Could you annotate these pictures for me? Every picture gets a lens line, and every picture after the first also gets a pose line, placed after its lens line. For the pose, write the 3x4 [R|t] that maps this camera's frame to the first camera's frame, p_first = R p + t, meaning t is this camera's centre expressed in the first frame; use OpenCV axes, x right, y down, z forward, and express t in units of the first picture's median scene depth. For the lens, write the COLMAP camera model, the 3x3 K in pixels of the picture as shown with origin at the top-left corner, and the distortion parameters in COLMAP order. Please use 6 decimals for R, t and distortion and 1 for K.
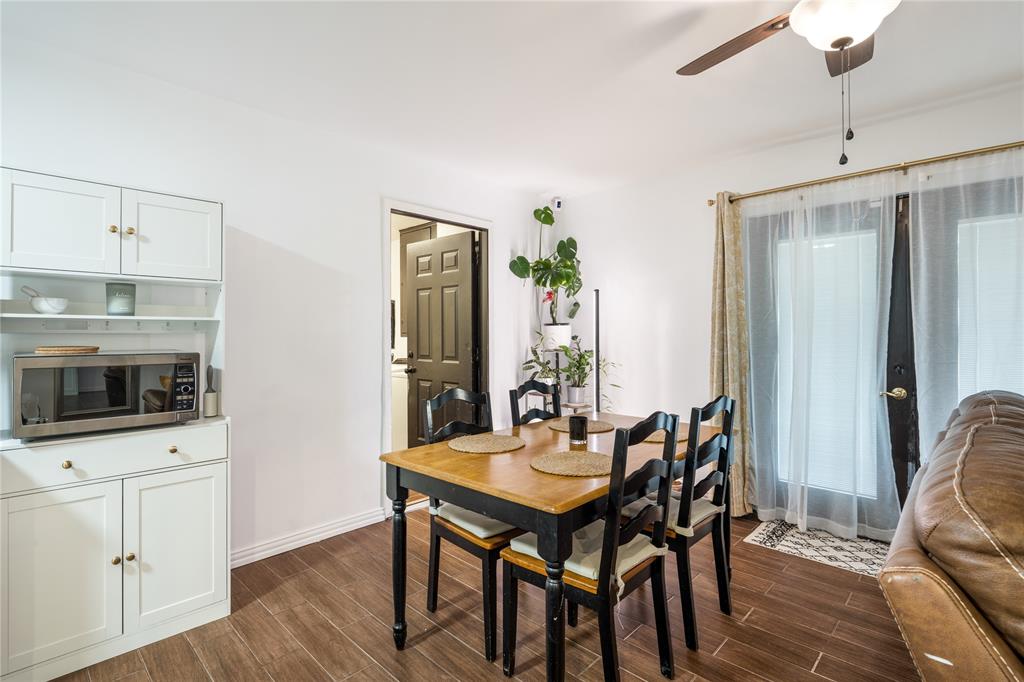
lens RADIAL K [[485.0, 0, 509.9], [0, 485.0, 321.8], [0, 0, 1]] dist [0.000892, 0.000479]
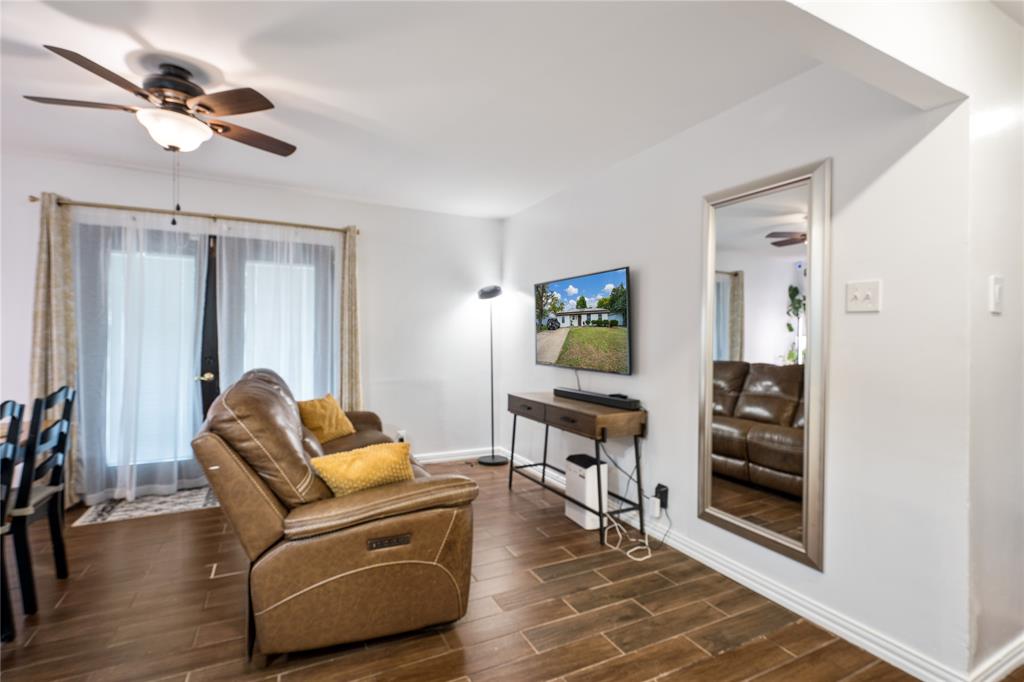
lens RADIAL K [[475.6, 0, 512.0], [0, 475.6, 341.0], [0, 0, 1]] dist [-0.001500, -0.000470]
pose [[0.329708, -0.008588, 0.944044, -0.187271], [-0.027728, 0.999439, 0.018775, -0.005110], [-0.943676, -0.032367, 0.329285, -0.253423]]
